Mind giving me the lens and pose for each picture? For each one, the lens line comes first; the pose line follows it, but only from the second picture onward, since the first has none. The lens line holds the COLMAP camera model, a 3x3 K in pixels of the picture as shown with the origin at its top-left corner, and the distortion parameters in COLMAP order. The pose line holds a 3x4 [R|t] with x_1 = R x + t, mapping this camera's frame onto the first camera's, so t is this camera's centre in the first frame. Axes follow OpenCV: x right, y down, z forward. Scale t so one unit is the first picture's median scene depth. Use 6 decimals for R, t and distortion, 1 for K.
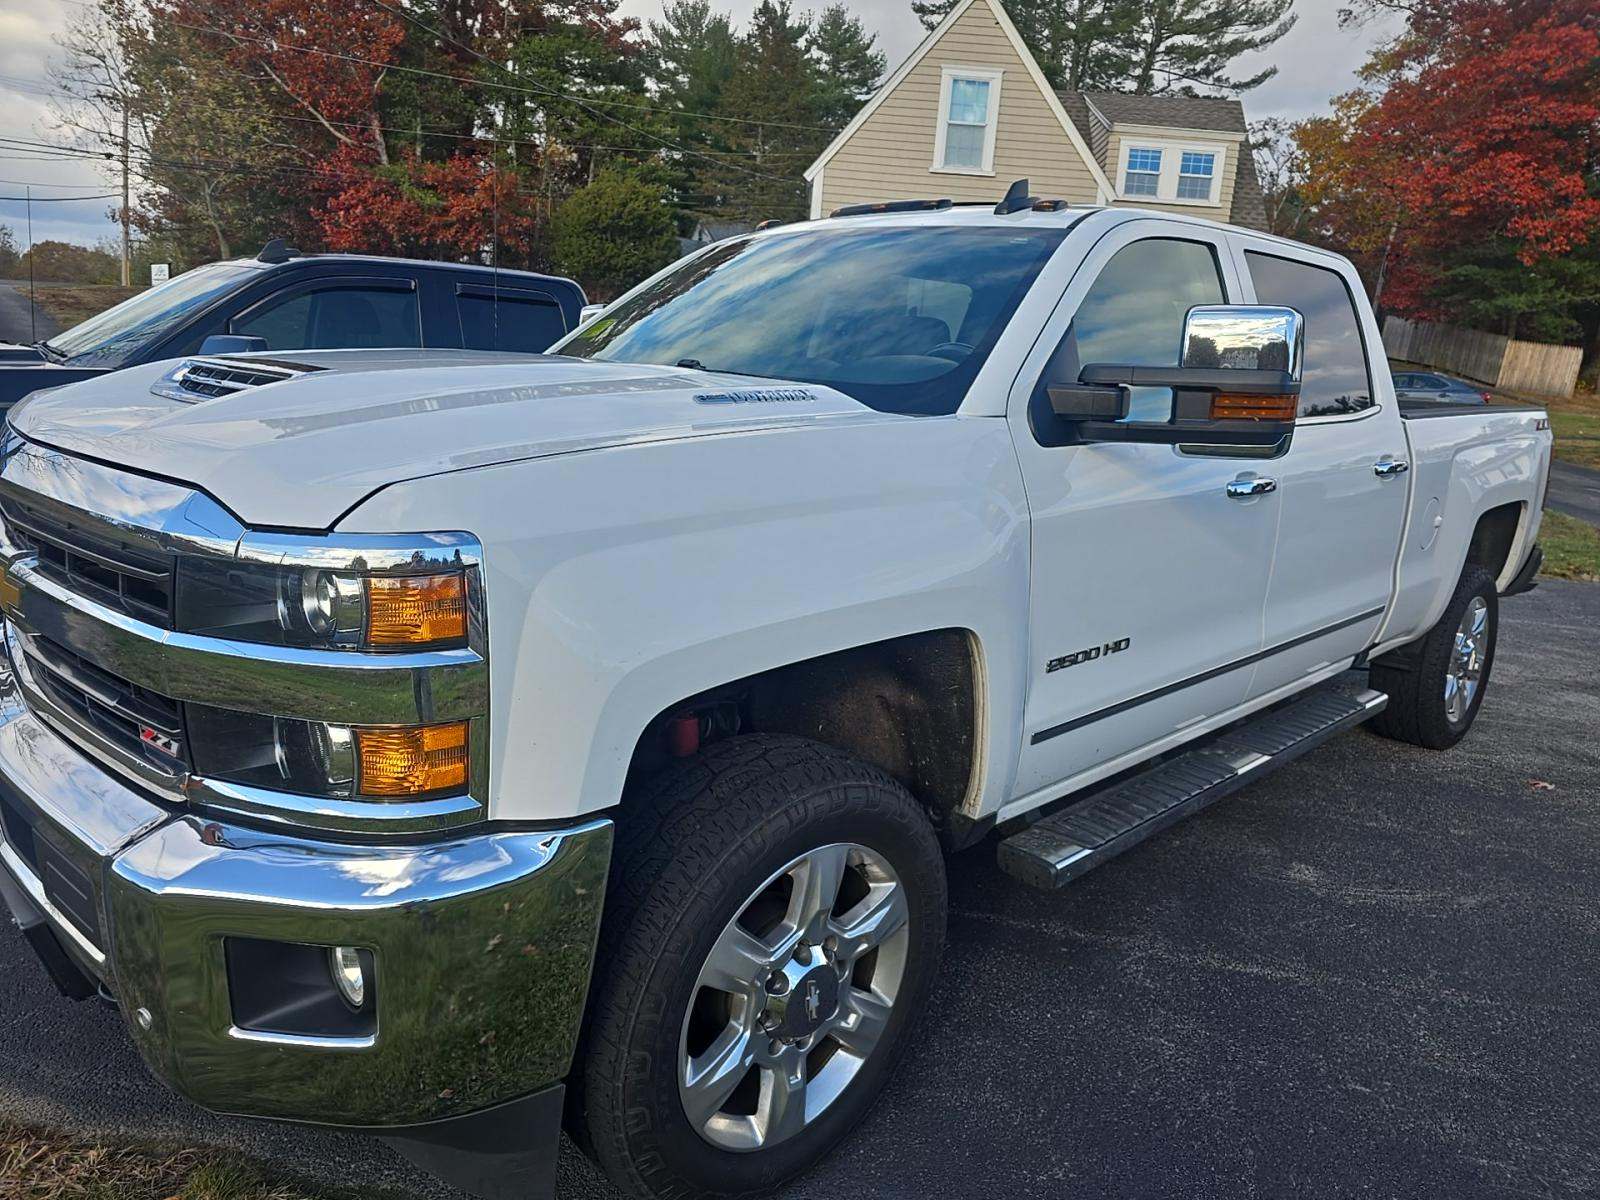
lens RADIAL K [[1220.4, 0, 800.0], [0, 1220.4, 600.0], [0, 0, 1]] dist [0.001308, -0.000018]
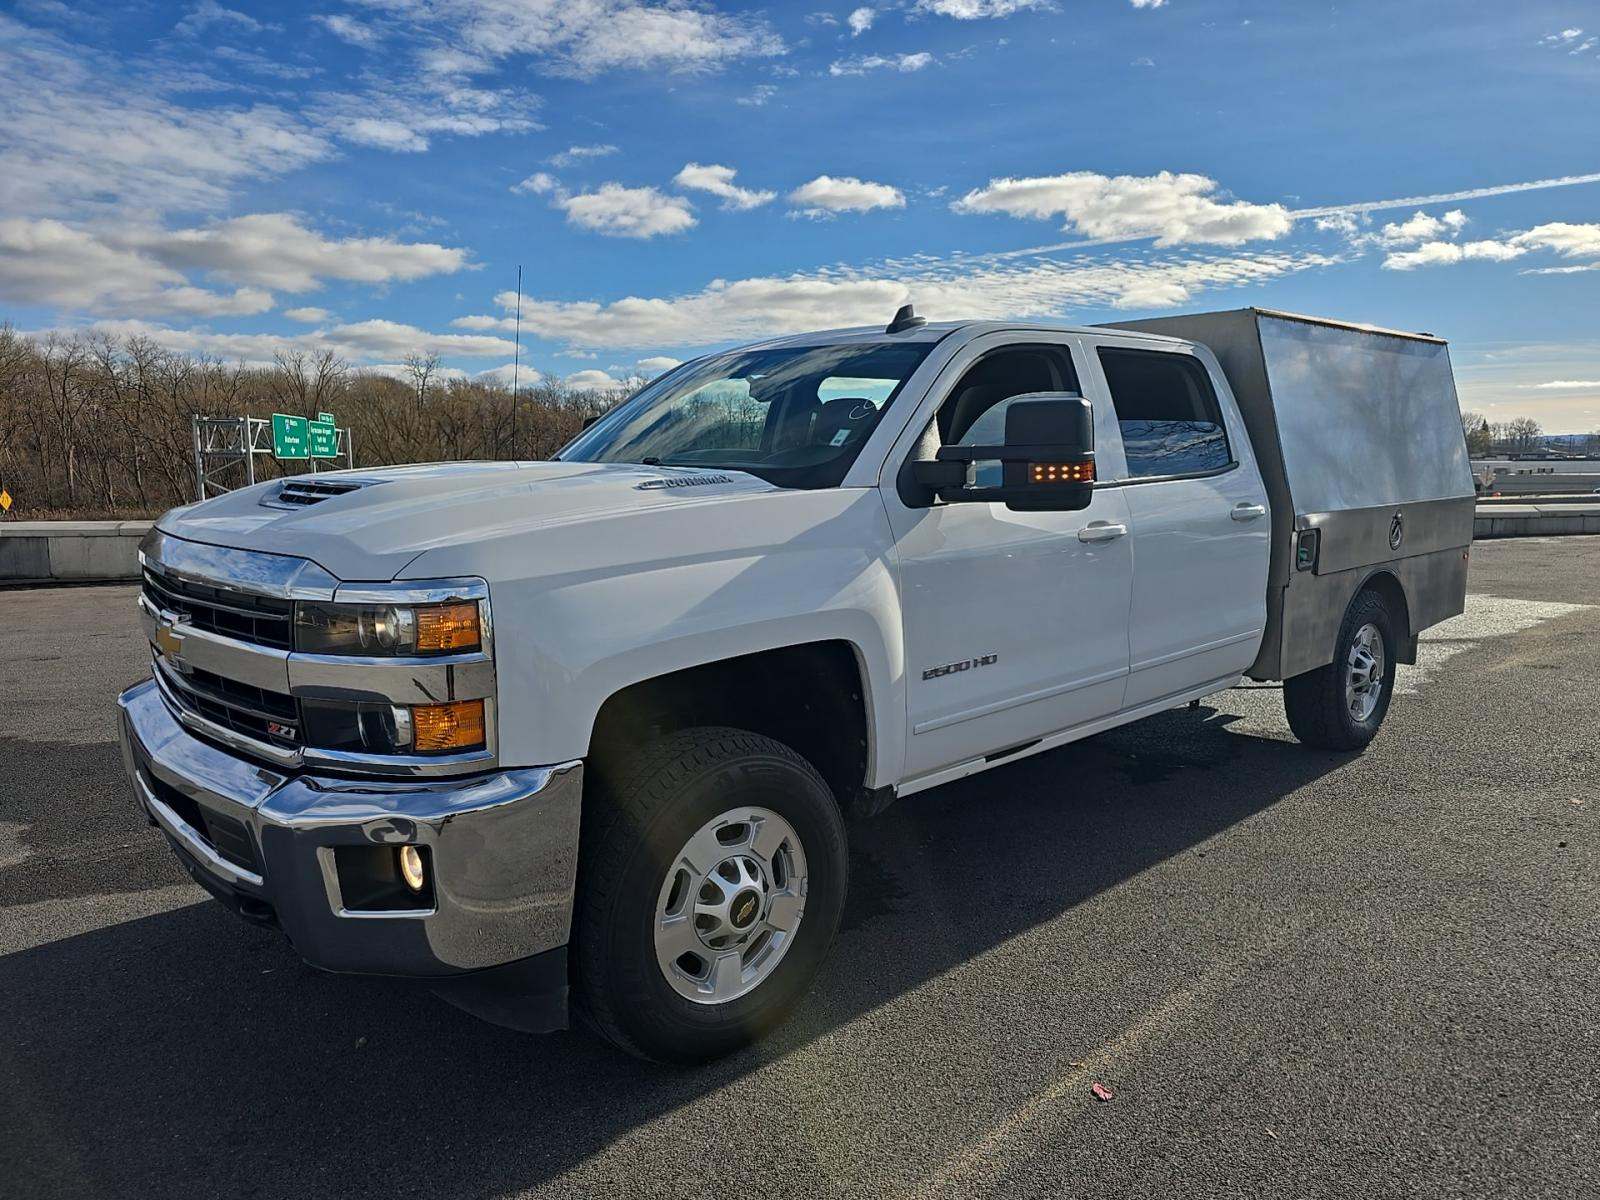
lens RADIAL K [[1220.4, 0, 800.0], [0, 1220.4, 600.0], [0, 0, 1]] dist [0.001308, -0.000018]
pose [[0.998525, -0.053566, -0.008909, 0.100643], [0.052793, 0.996029, -0.071687, 0.070732], [0.012714, 0.071111, 0.997387, -0.370172]]
